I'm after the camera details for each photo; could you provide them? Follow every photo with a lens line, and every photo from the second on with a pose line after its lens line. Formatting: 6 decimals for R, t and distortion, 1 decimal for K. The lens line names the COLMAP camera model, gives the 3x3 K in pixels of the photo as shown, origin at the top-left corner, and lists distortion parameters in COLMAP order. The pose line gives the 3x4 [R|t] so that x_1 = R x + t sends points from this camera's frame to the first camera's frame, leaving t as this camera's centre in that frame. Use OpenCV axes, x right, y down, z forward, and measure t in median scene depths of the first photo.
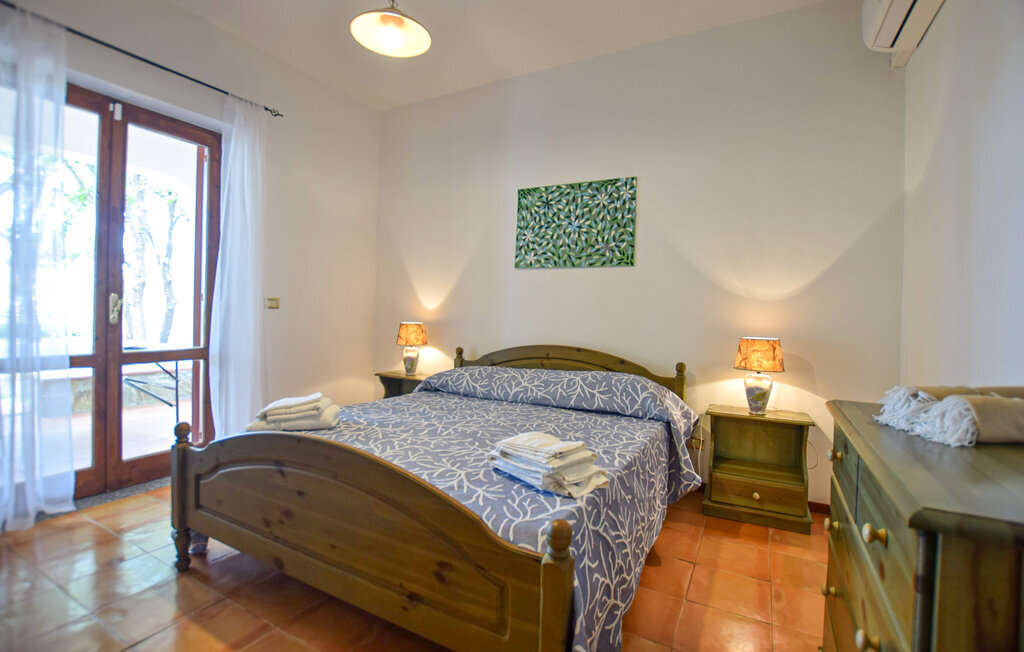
lens RADIAL K [[448.5, 0, 513.4], [0, 448.5, 320.0], [0, 0, 1]] dist [-0.026341, 0.000201]
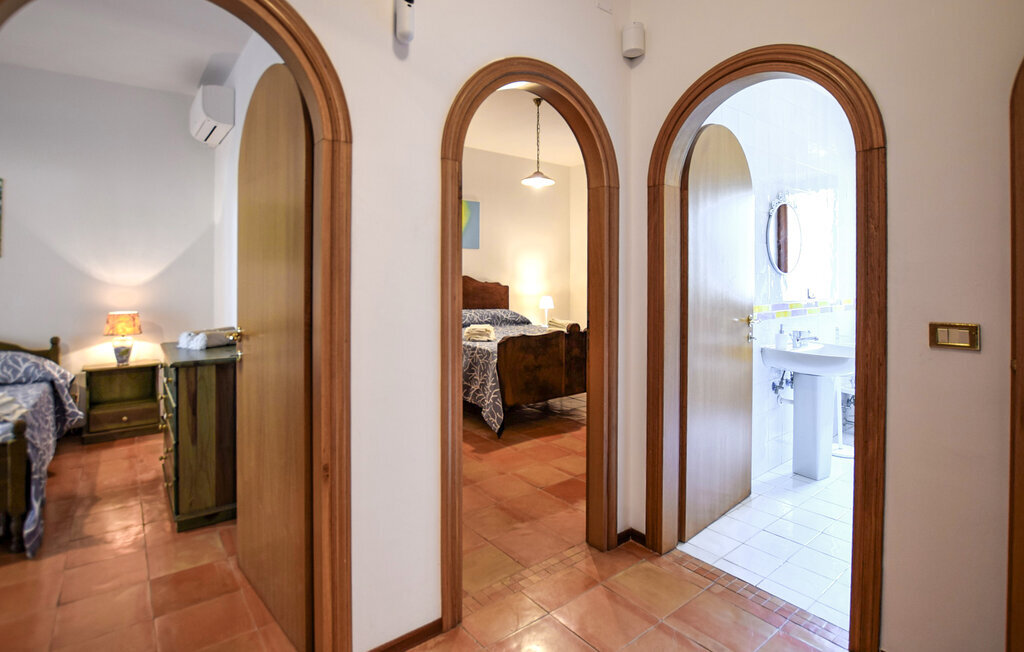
lens RADIAL K [[526.1, 0, 510.6], [0, 526.1, 277.2], [0, 0, 1]] dist [-0.003676, -0.000631]
pose [[0.411560, -0.025567, 0.911024, -0.504446], [0.021400, 0.999602, 0.018385, -0.082746], [-0.911131, 0.011930, 0.411943, -0.898712]]
